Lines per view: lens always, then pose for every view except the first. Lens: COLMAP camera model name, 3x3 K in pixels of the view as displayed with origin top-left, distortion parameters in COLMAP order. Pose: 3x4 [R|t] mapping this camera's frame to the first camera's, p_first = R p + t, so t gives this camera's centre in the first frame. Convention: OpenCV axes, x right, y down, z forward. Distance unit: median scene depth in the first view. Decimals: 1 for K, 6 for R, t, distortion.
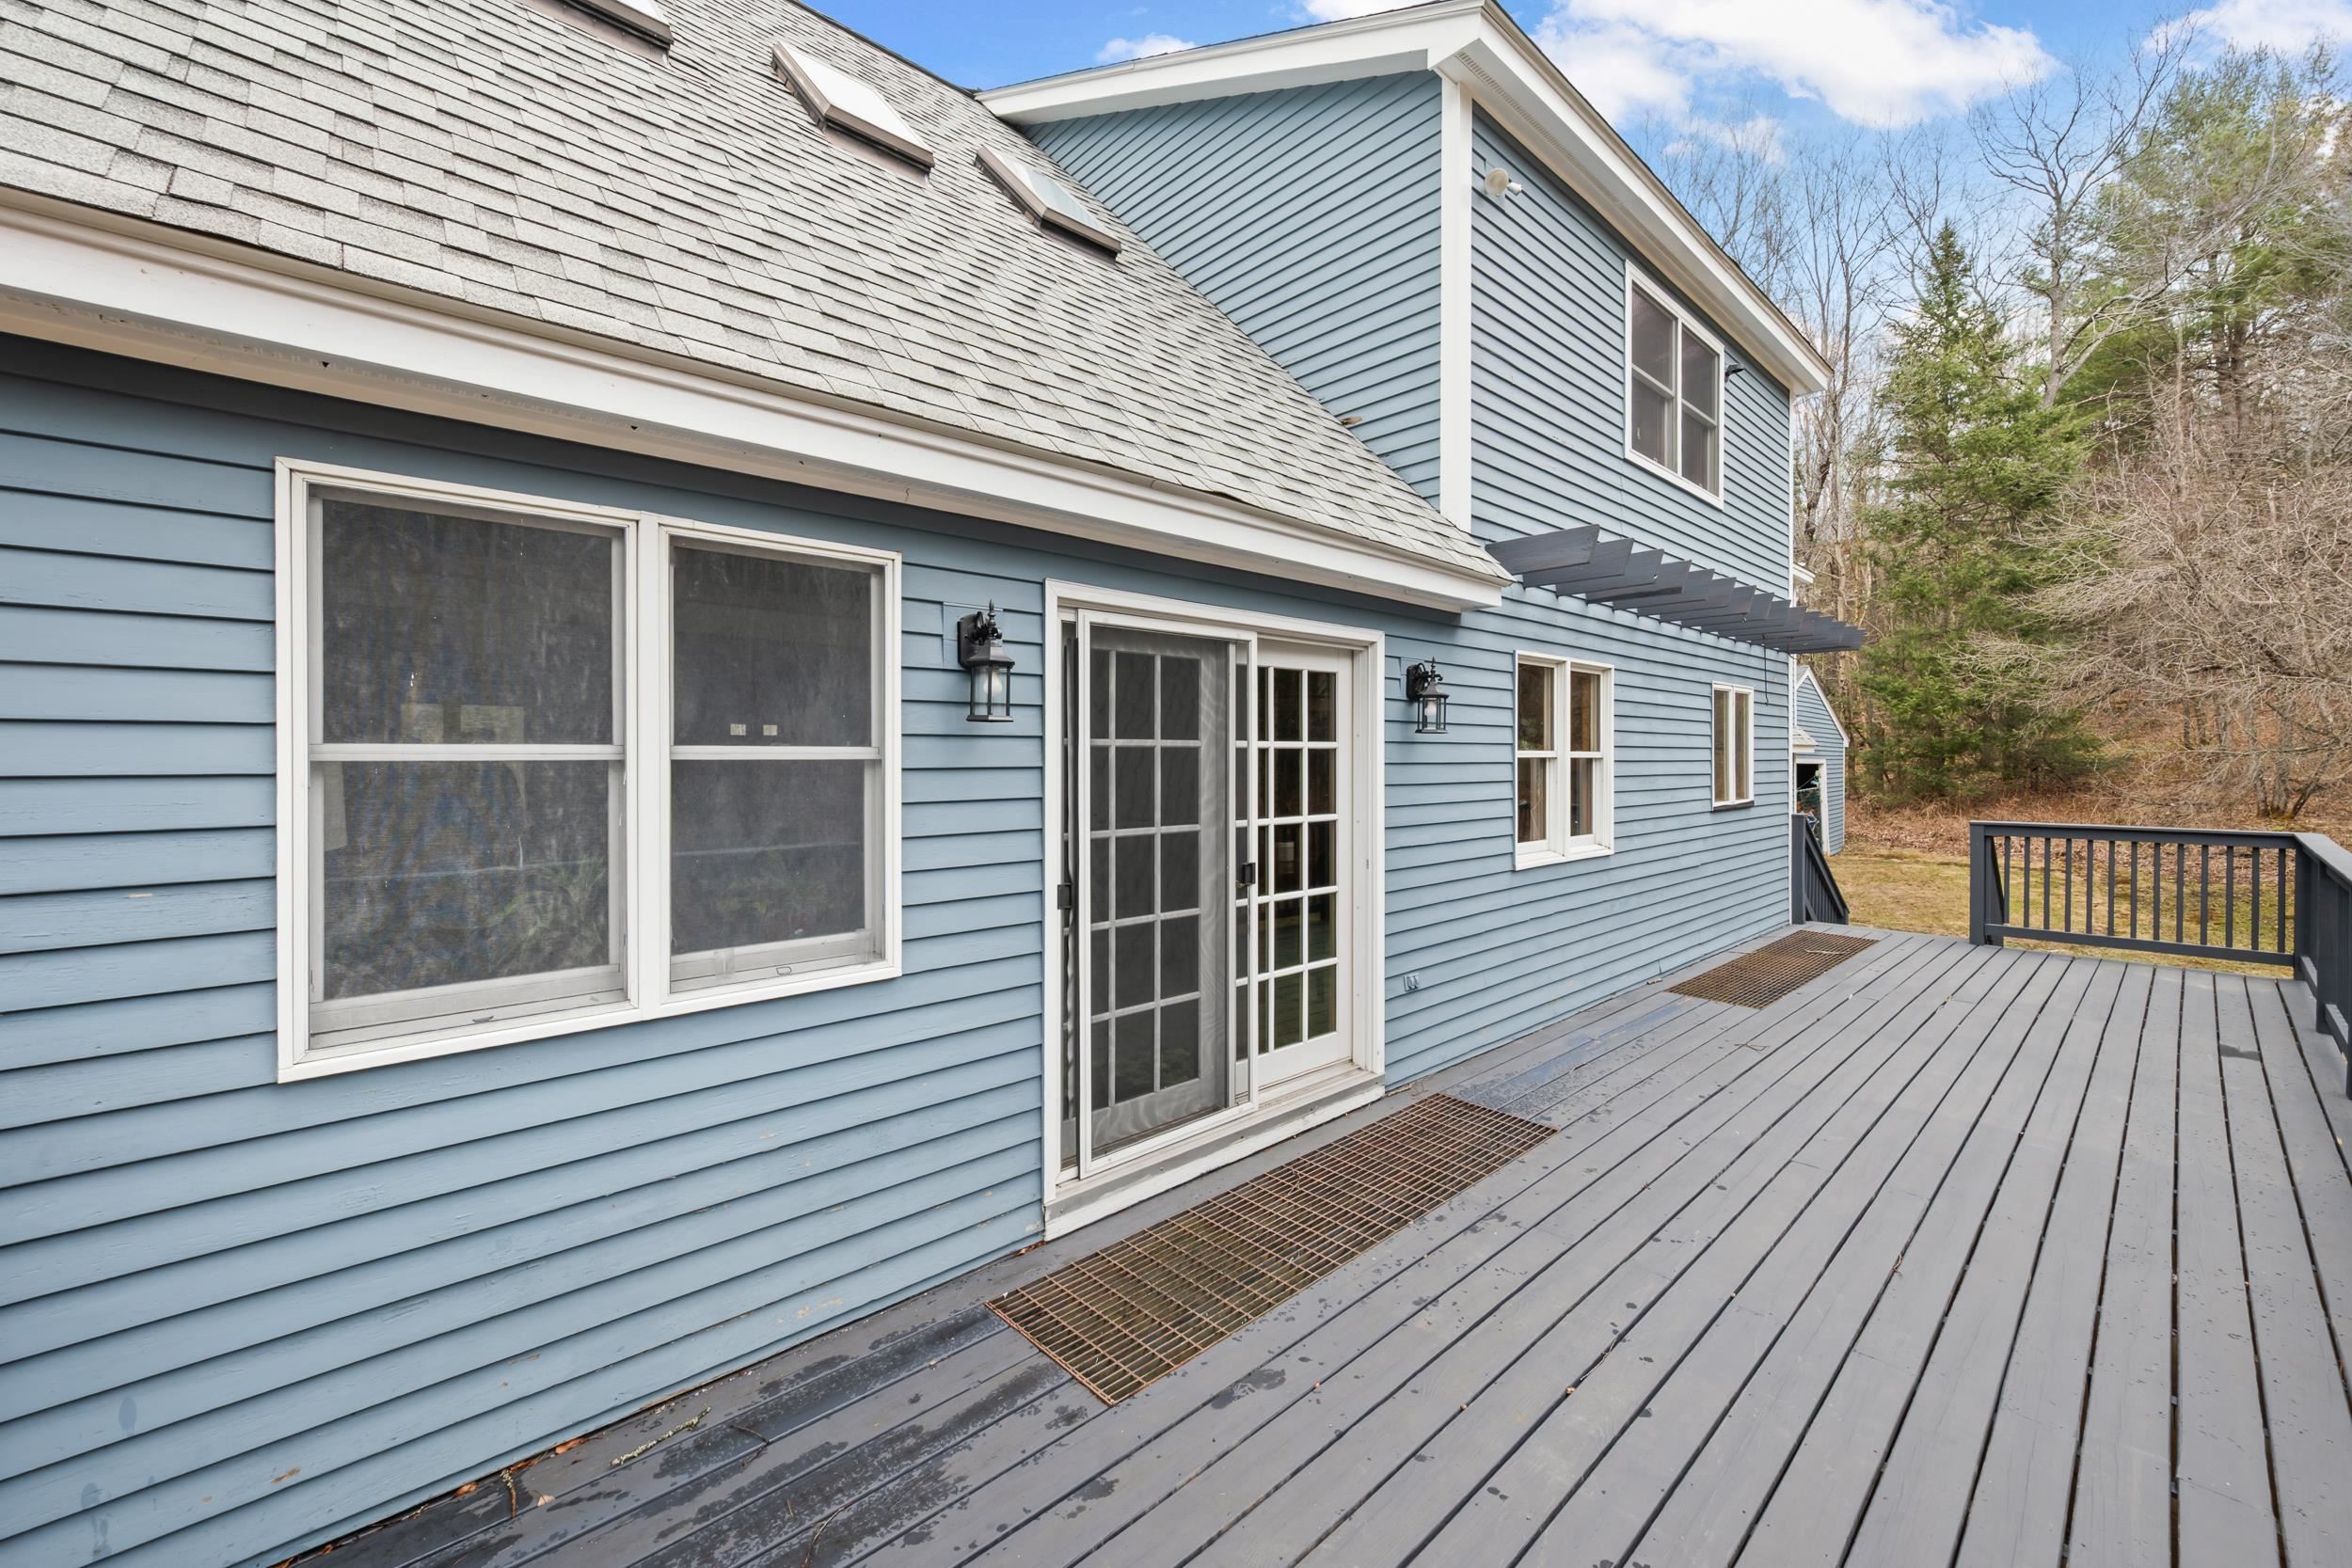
lens RADIAL K [[941.8, 0, 1199.8], [0, 941.8, 740.5], [0, 0, 1]] dist [-0.001883, -0.000146]
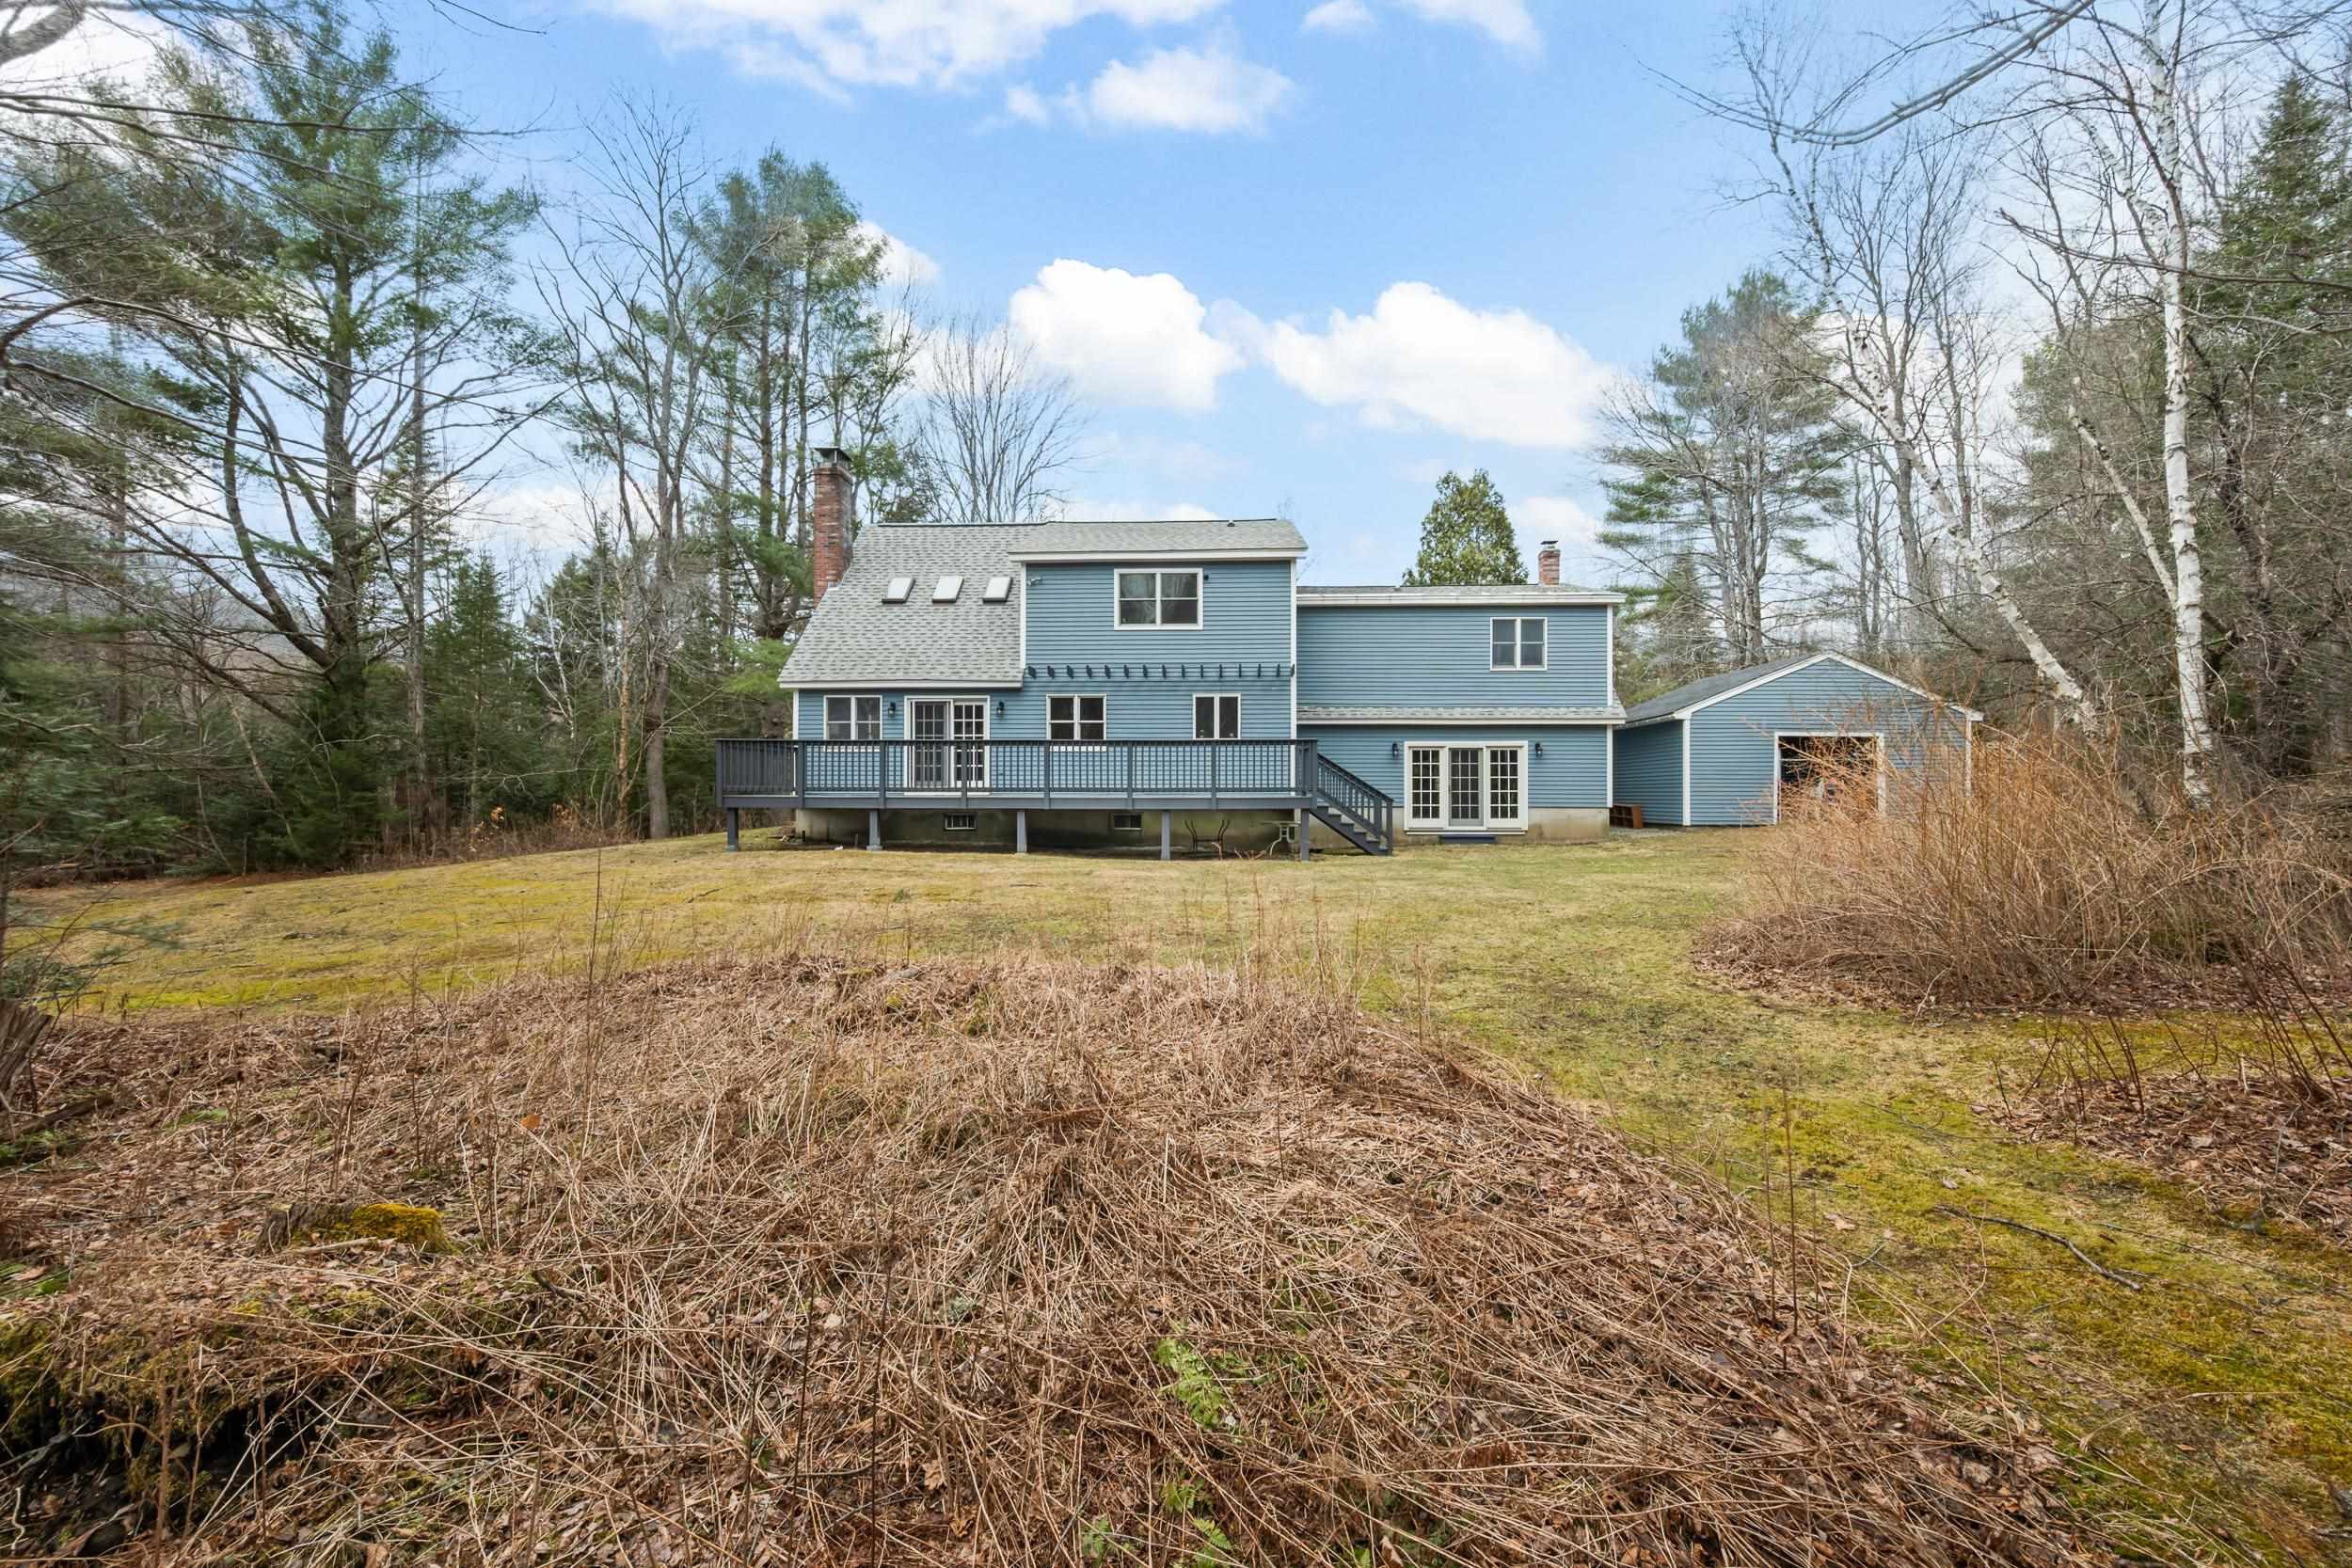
lens RADIAL K [[920.8, 0, 1176.0], [0, 920.8, 784.0], [0, 0, 1]] dist [-0.001569, 0.000036]
pose [[0.680617, -0.004560, -0.732625, 3.762152], [0.007210, 0.999974, 0.000475, 0.295372], [0.732604, -0.005606, 0.680632, -1.291269]]
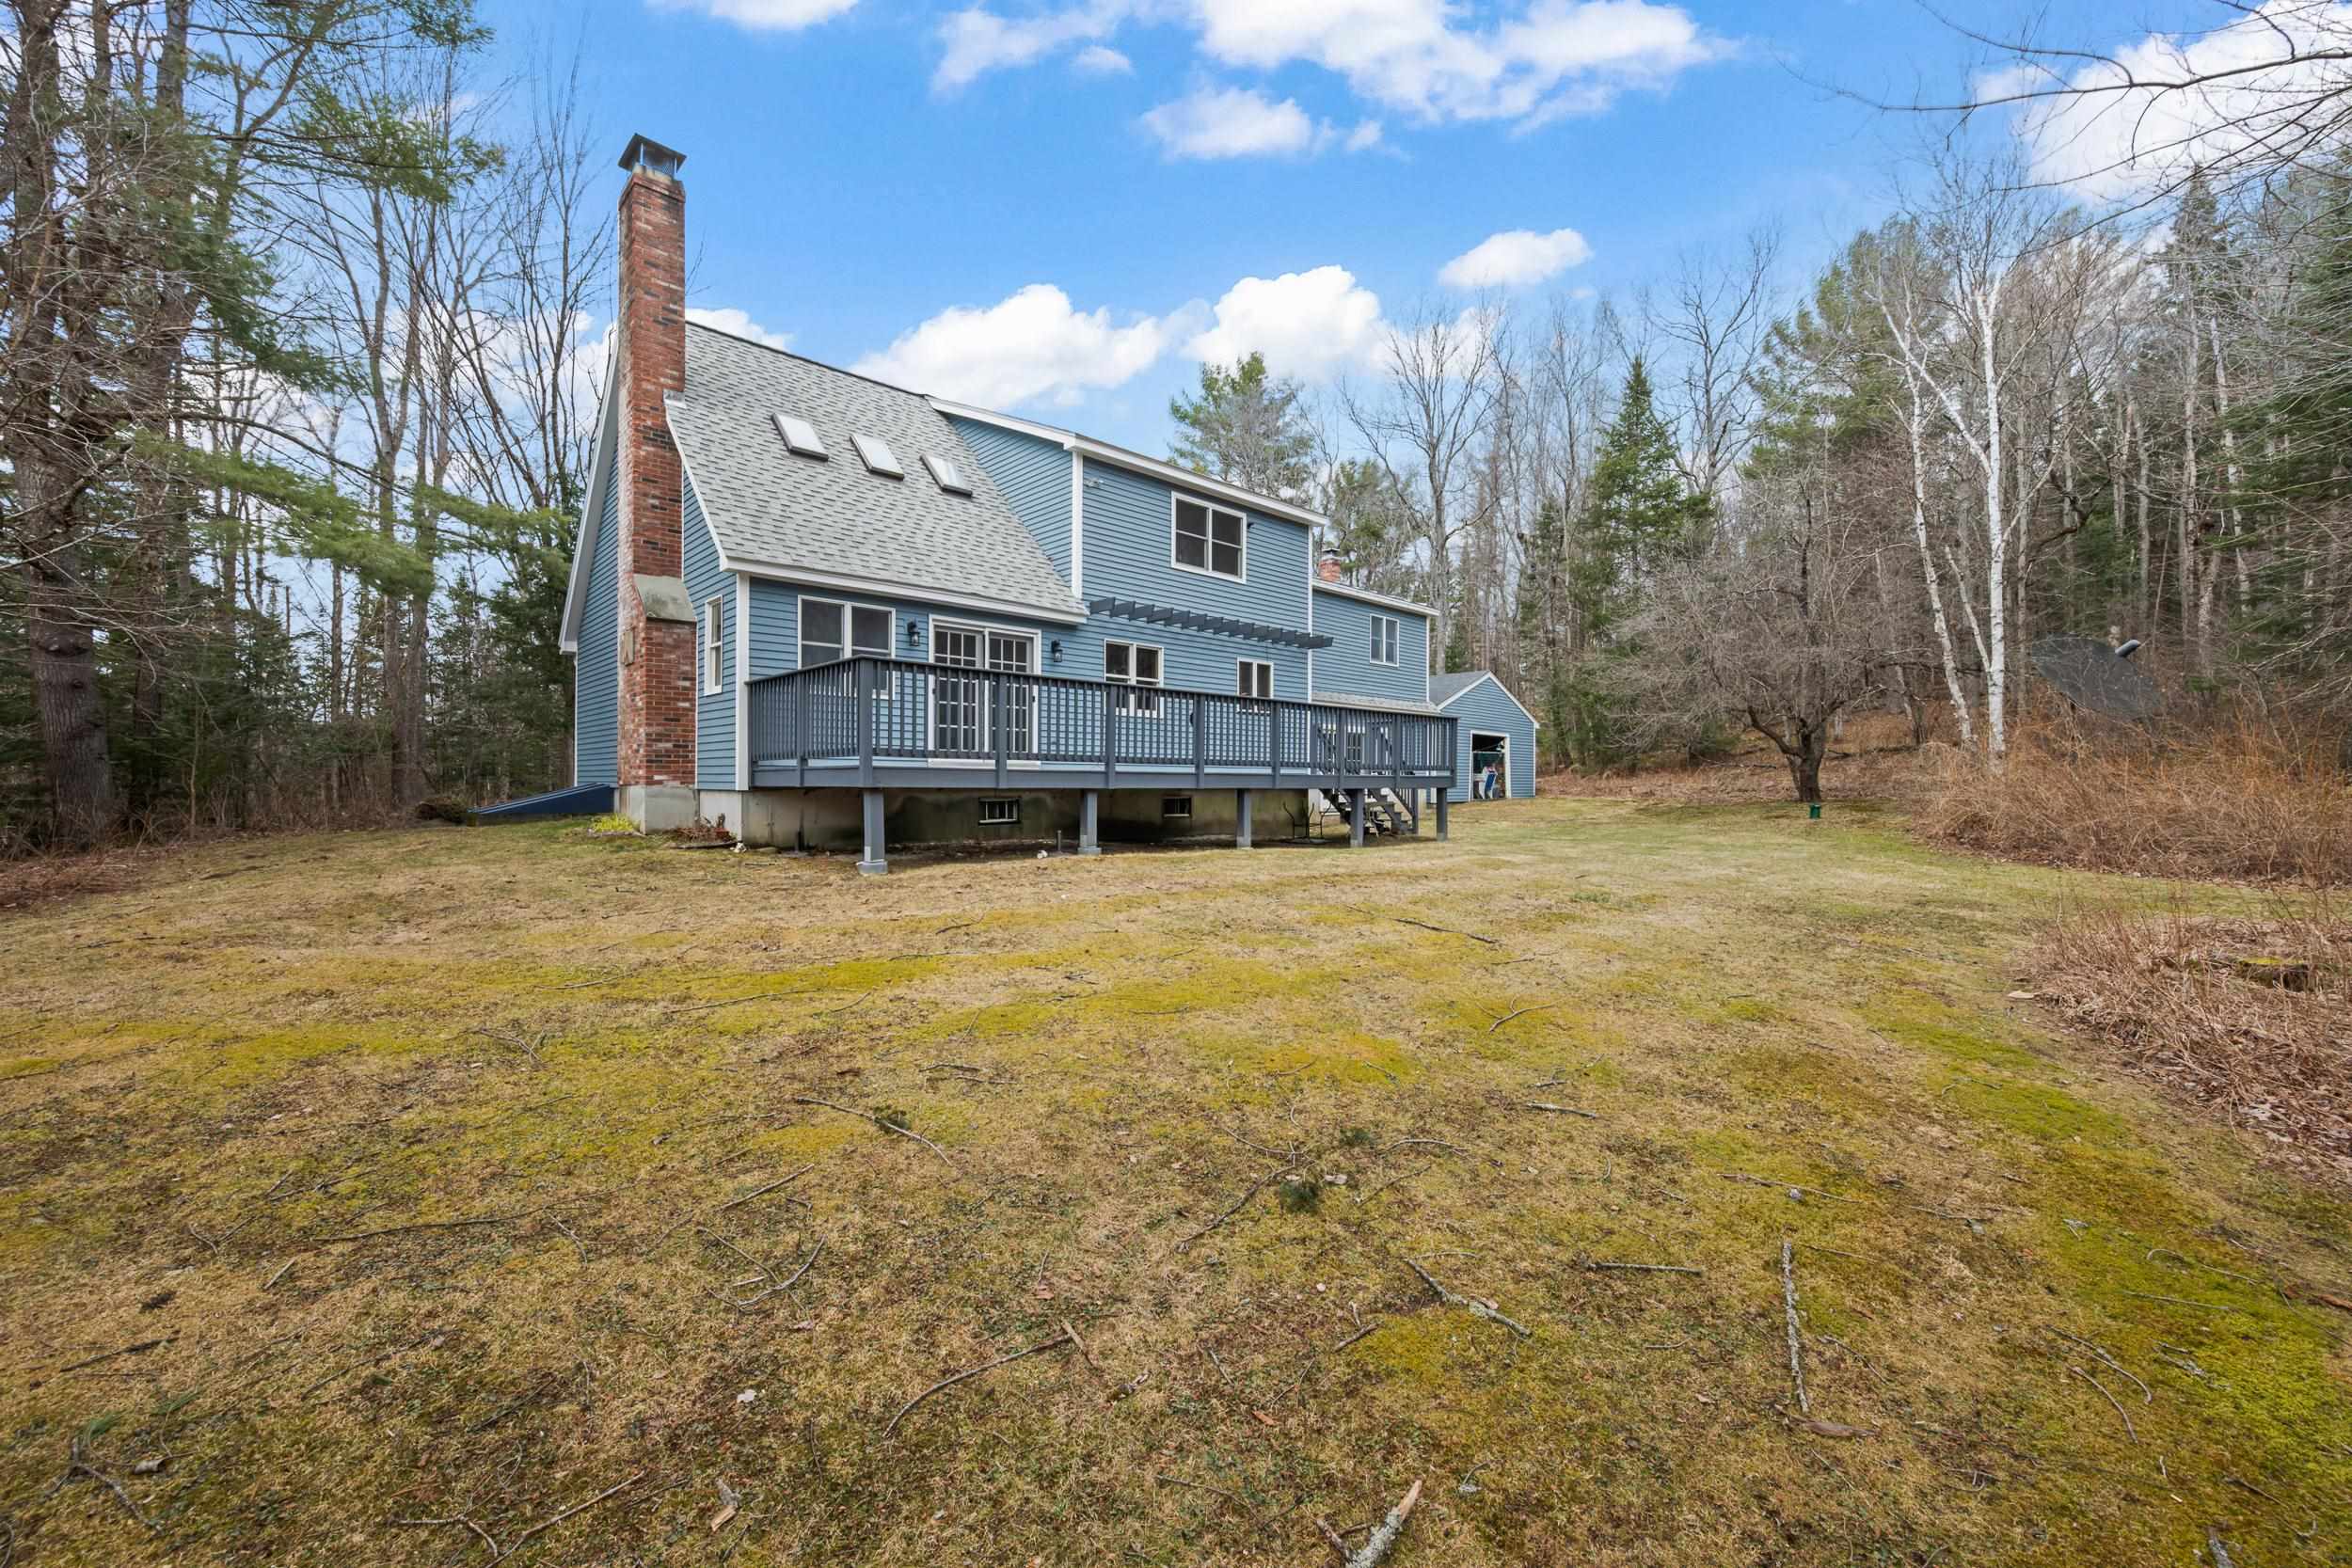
lens RADIAL K [[925.3, 0, 1174.0], [0, 925.3, 795.2], [0, 0, 1]] dist [-0.000238, -0.000096]
pose [[0.999929, 0.005972, -0.010272, 0.632883], [-0.005686, 0.999603, 0.027578, 0.335203], [0.010433, -0.027518, 0.999567, -2.035971]]
